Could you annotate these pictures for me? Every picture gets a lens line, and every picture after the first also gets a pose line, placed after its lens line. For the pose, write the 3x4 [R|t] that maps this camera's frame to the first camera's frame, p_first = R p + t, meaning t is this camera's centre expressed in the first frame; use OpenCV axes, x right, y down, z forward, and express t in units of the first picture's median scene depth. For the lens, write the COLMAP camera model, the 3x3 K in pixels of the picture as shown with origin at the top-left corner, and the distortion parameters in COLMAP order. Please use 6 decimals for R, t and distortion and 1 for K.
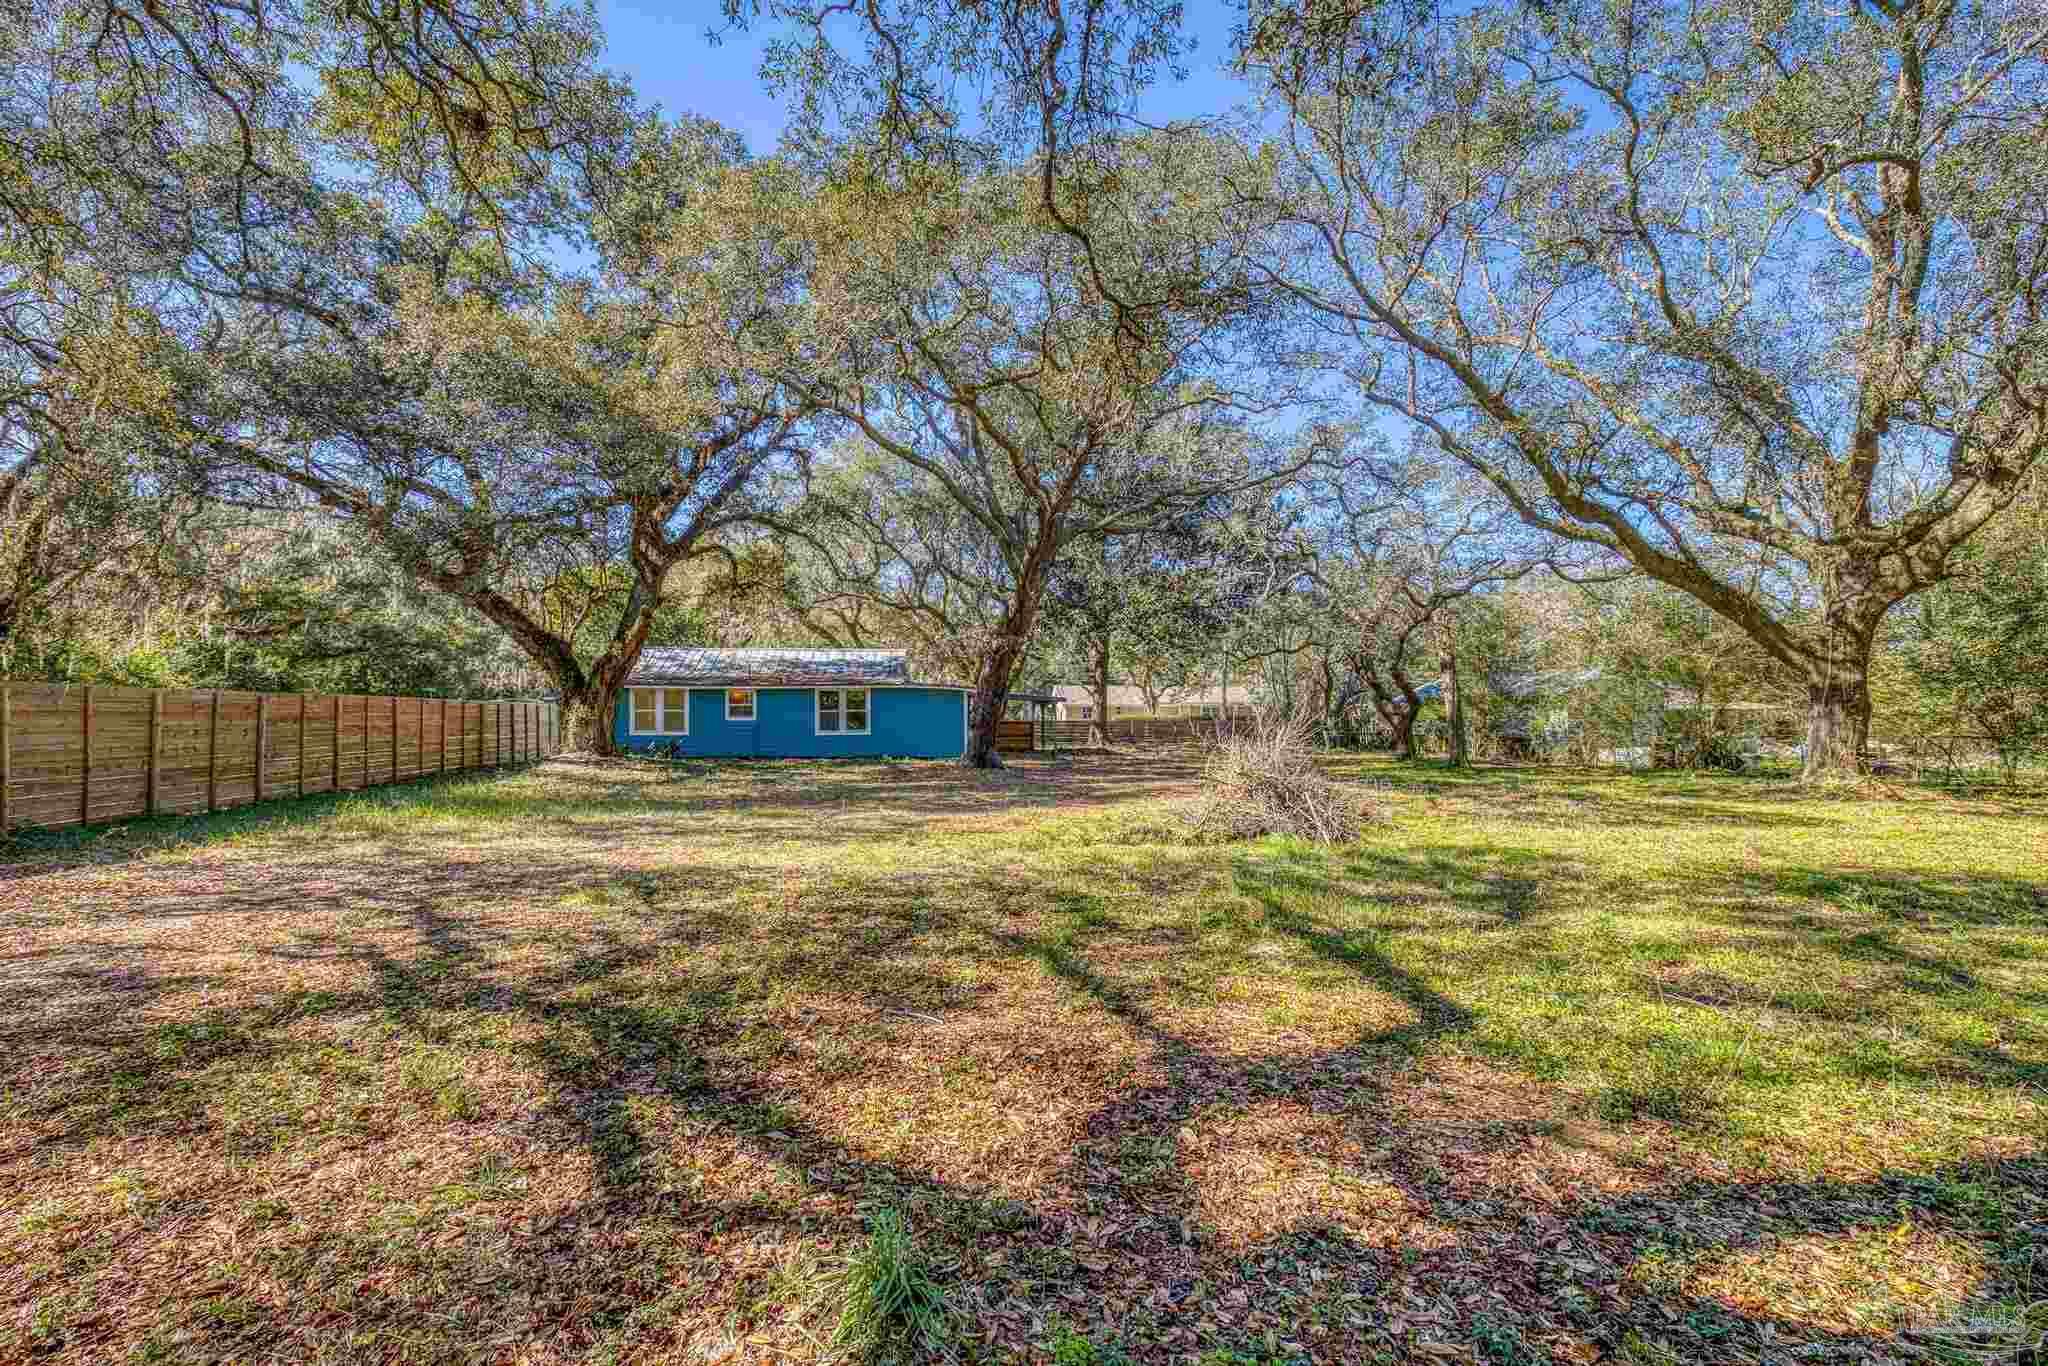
lens RADIAL K [[879.9, 0, 1020.0], [0, 879.9, 718.9], [0, 0, 1]] dist [0.012811, 0.000046]
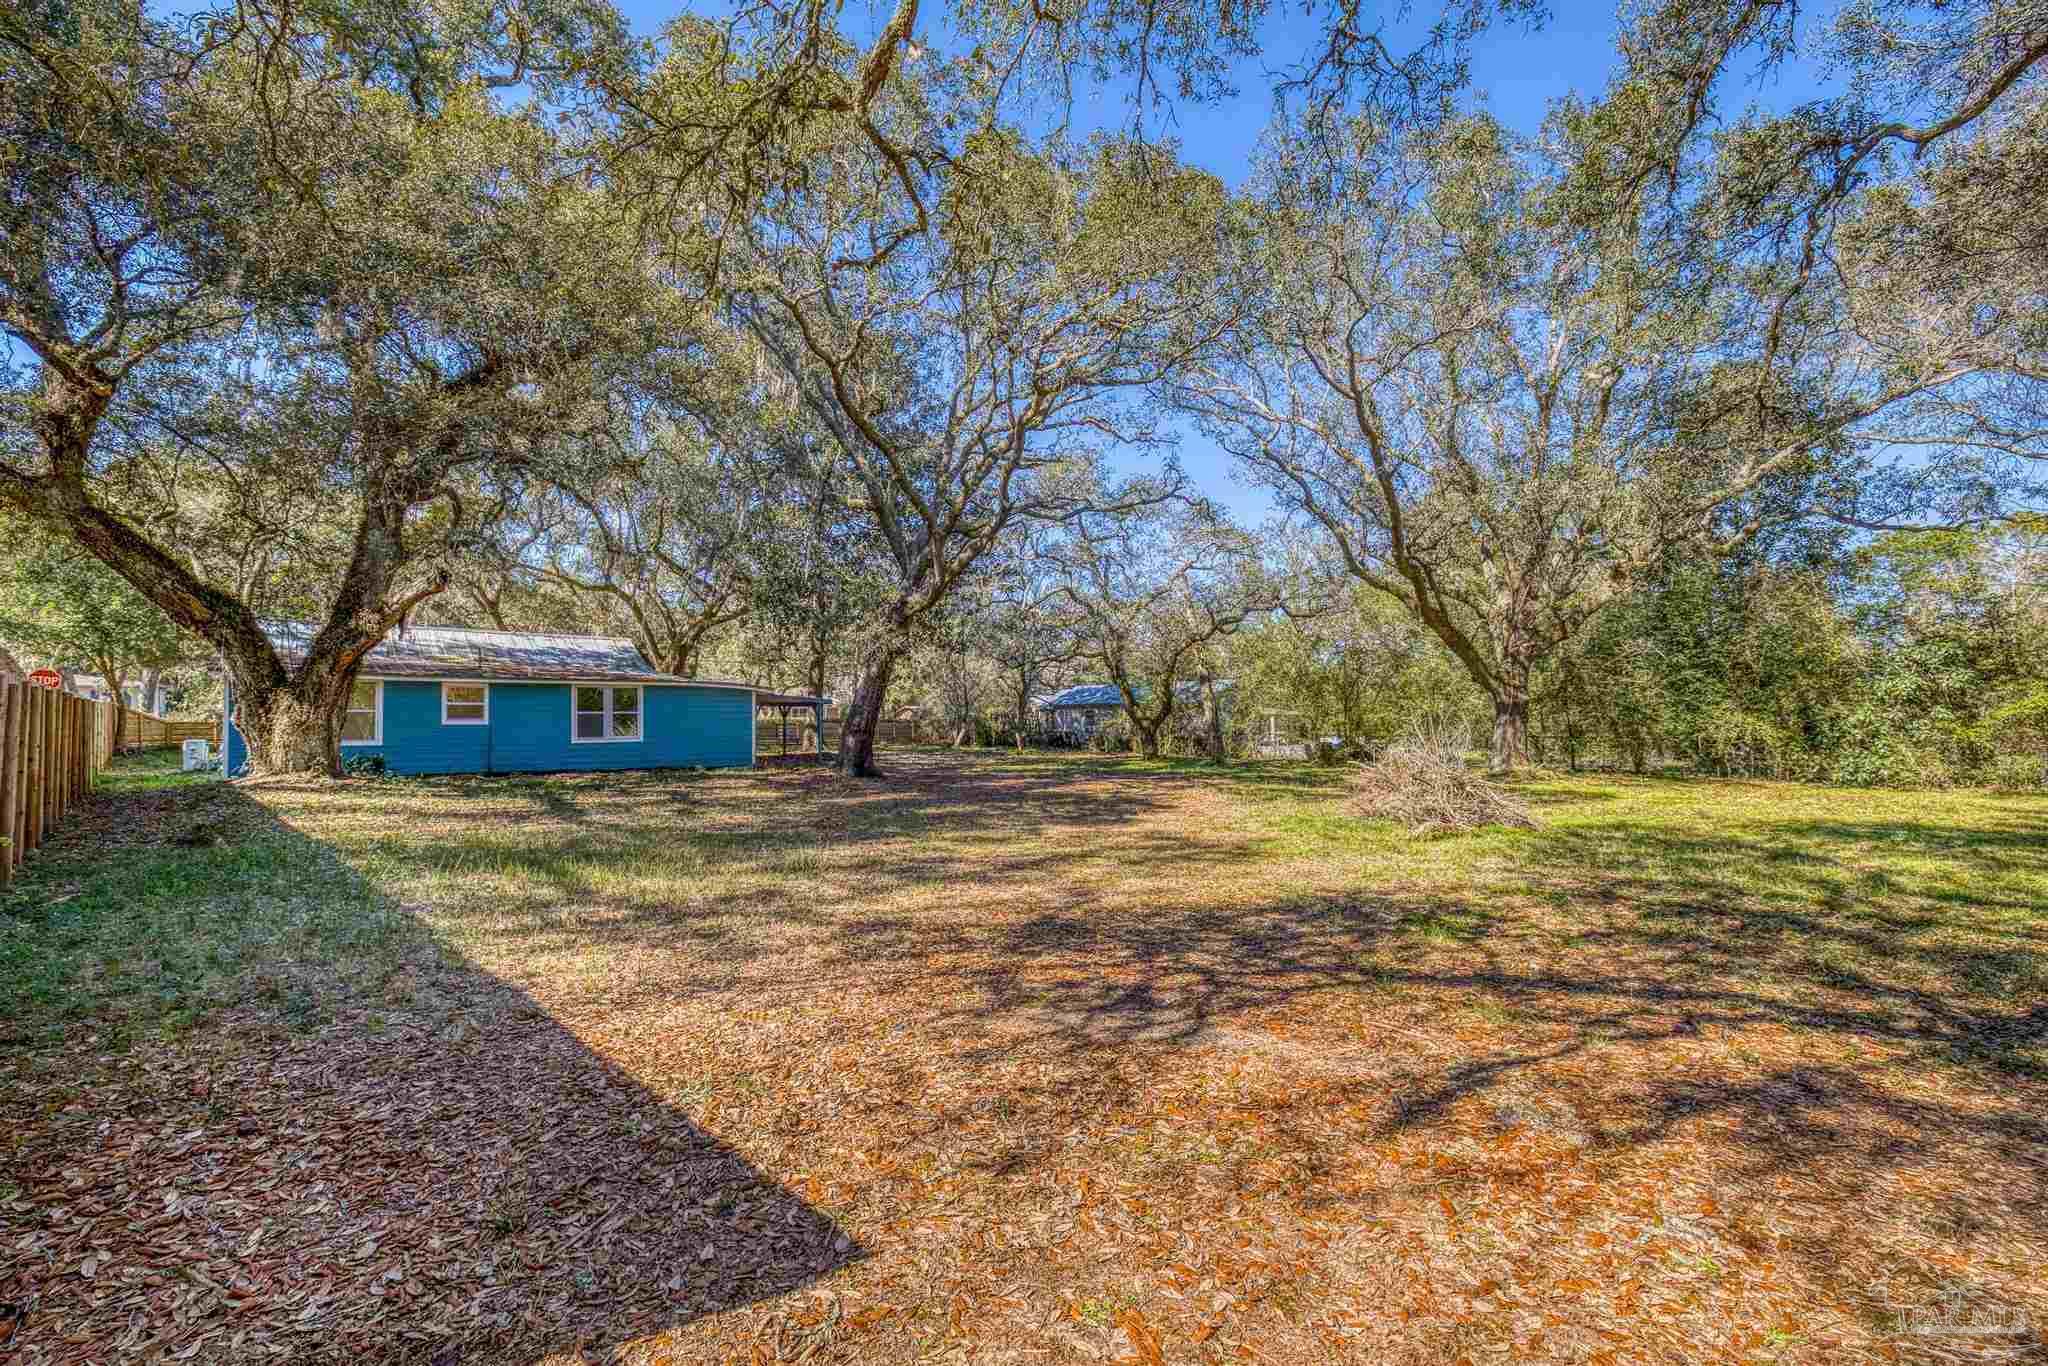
lens RADIAL K [[879.9, 0, 1020.0], [0, 879.9, 718.9], [0, 0, 1]] dist [0.012811, 0.000046]
pose [[0.848056, 0.003596, 0.529894, -0.359912], [-0.002999, 0.999994, -0.001987, -0.003322], [-0.529898, 0.000096, 0.848061, 0.126913]]
